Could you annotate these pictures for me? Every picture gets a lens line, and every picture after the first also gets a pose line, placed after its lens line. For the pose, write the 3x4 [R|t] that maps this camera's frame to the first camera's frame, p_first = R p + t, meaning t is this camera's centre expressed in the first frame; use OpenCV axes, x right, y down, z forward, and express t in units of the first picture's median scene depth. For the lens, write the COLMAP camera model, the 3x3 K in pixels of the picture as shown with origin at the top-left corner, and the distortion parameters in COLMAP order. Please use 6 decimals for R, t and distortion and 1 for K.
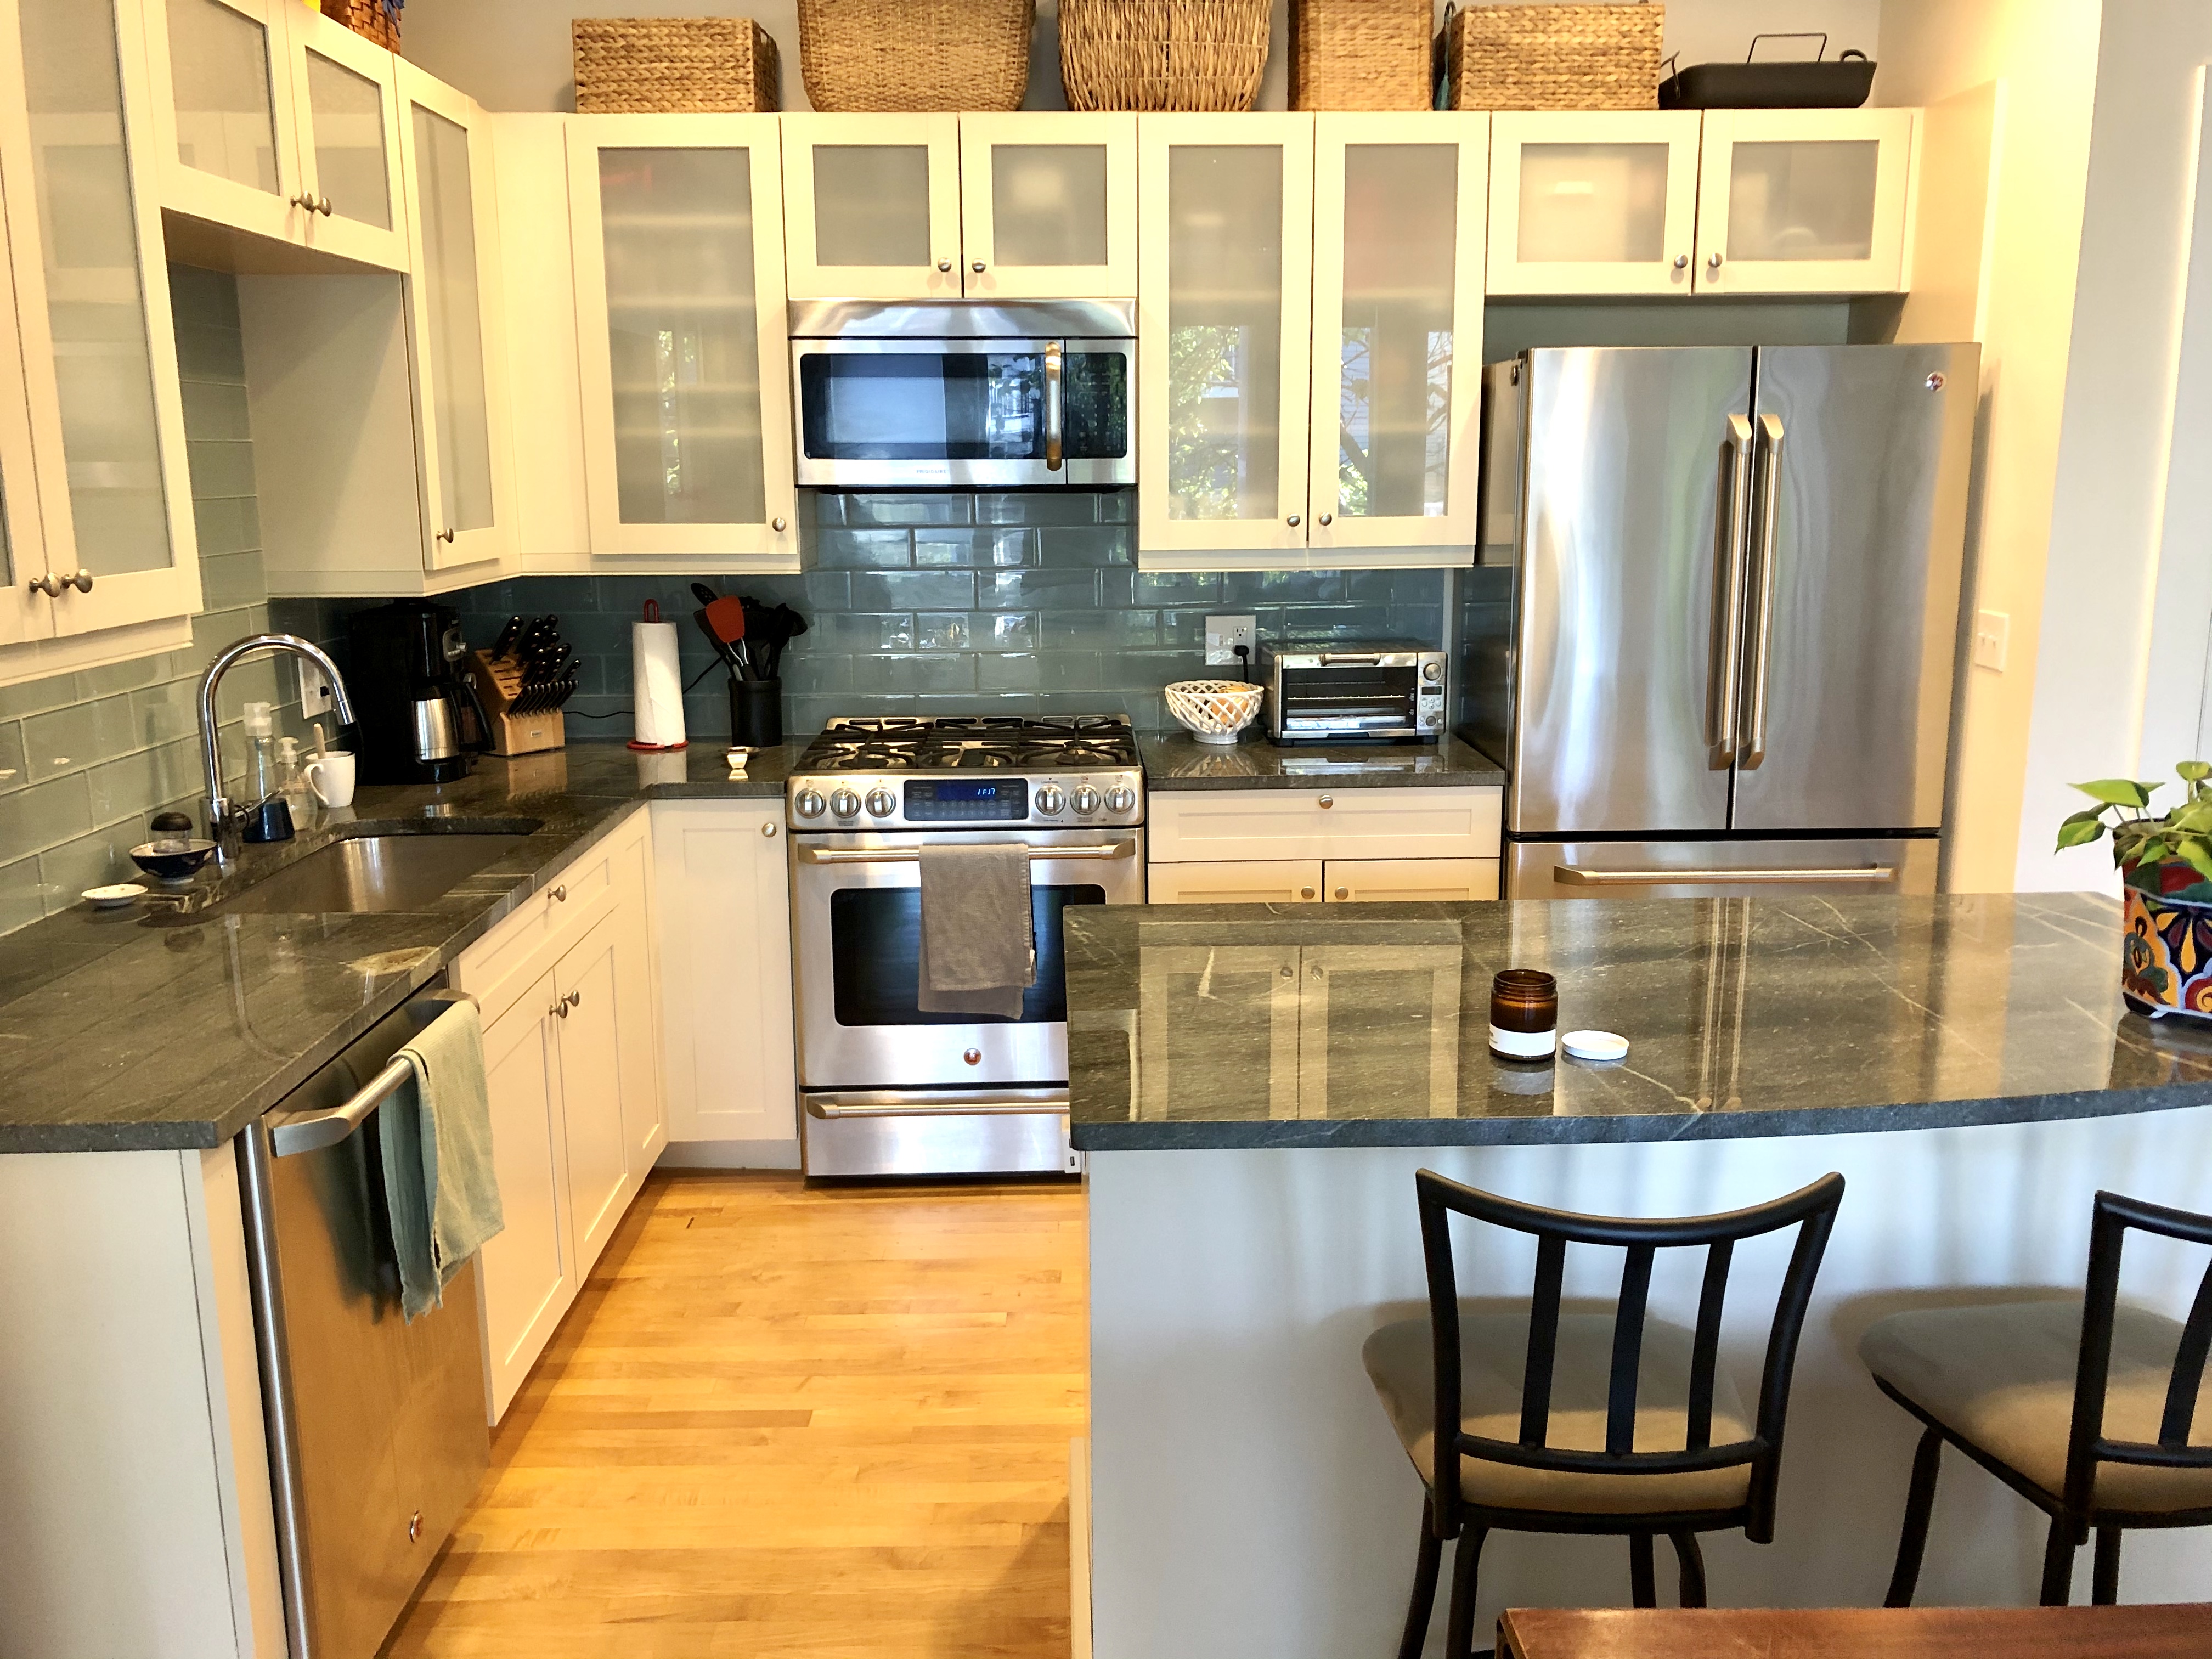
lens RADIAL K [[1817.0, 0, 1121.2], [0, 1817.0, 825.3], [0, 0, 1]] dist [0.008309, 0.020863]
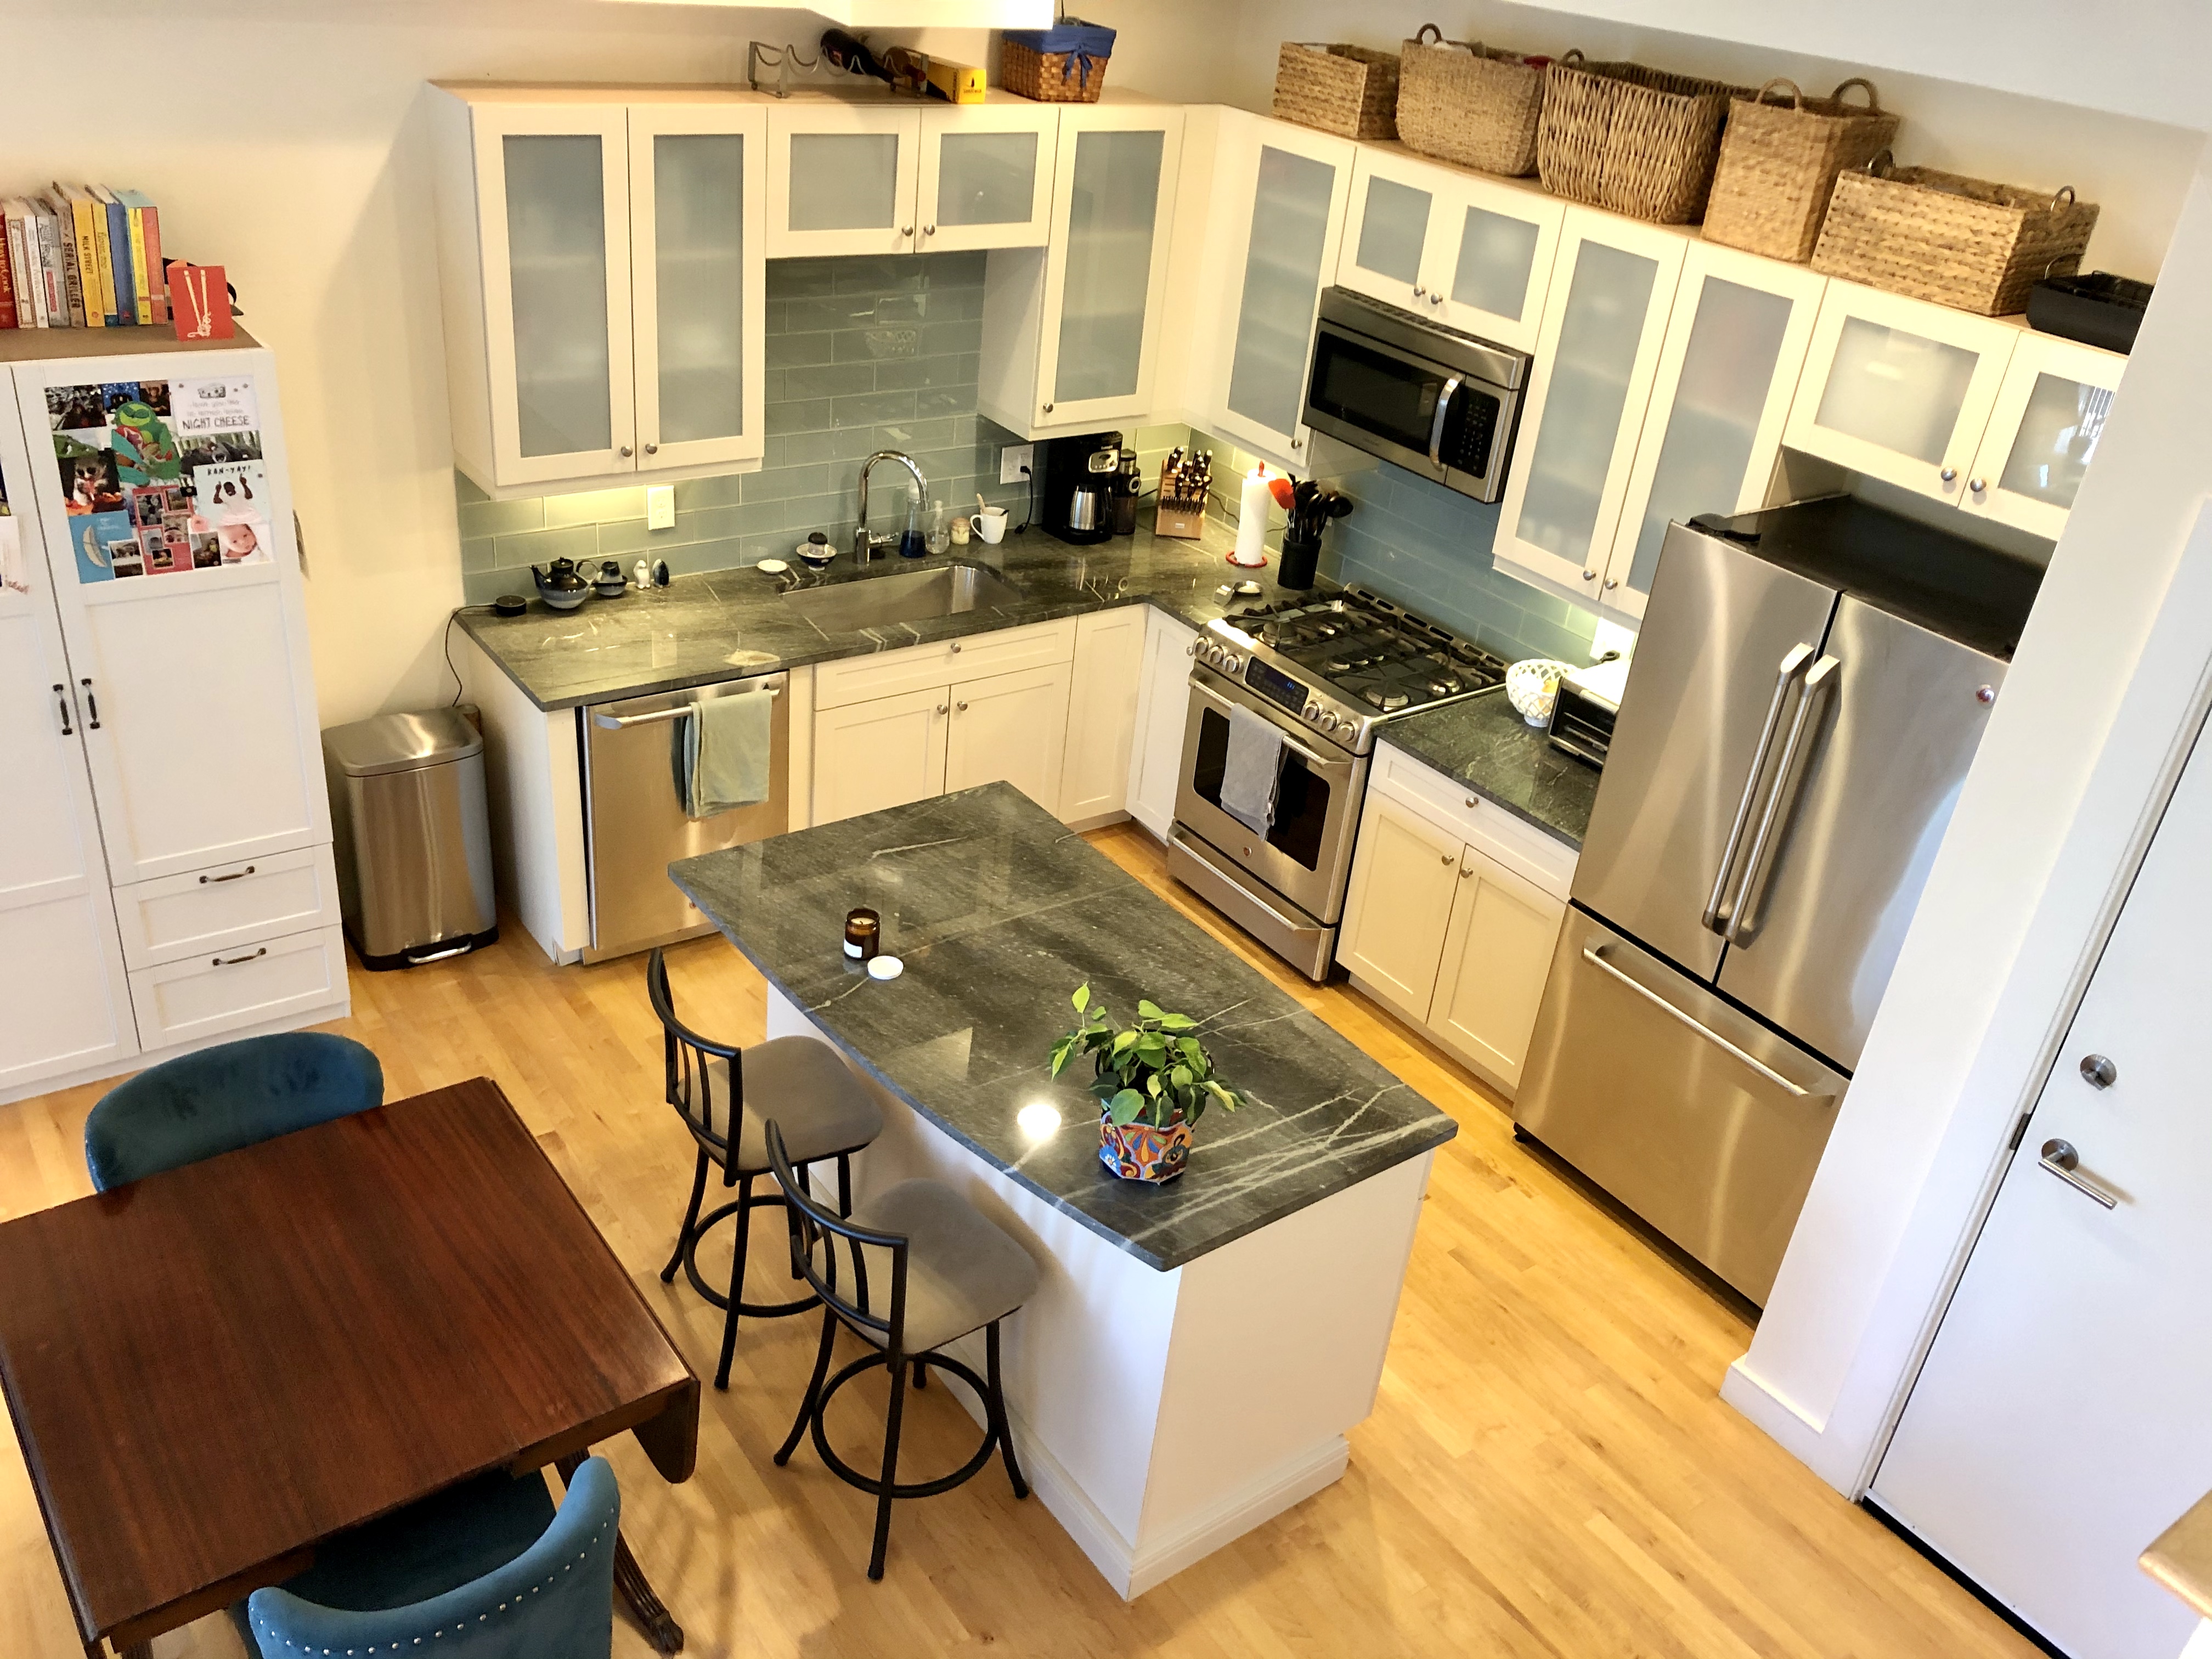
lens RADIAL K [[1817.0, 0, 1121.2], [0, 1817.0, 825.3], [0, 0, 1]] dist [0.008309, 0.020863]
pose [[0.577842, 0.455757, -0.677041, 0.811983], [-0.268600, 0.889540, 0.369558, -0.388525], [0.770683, -0.031693, 0.636430, 0.018800]]
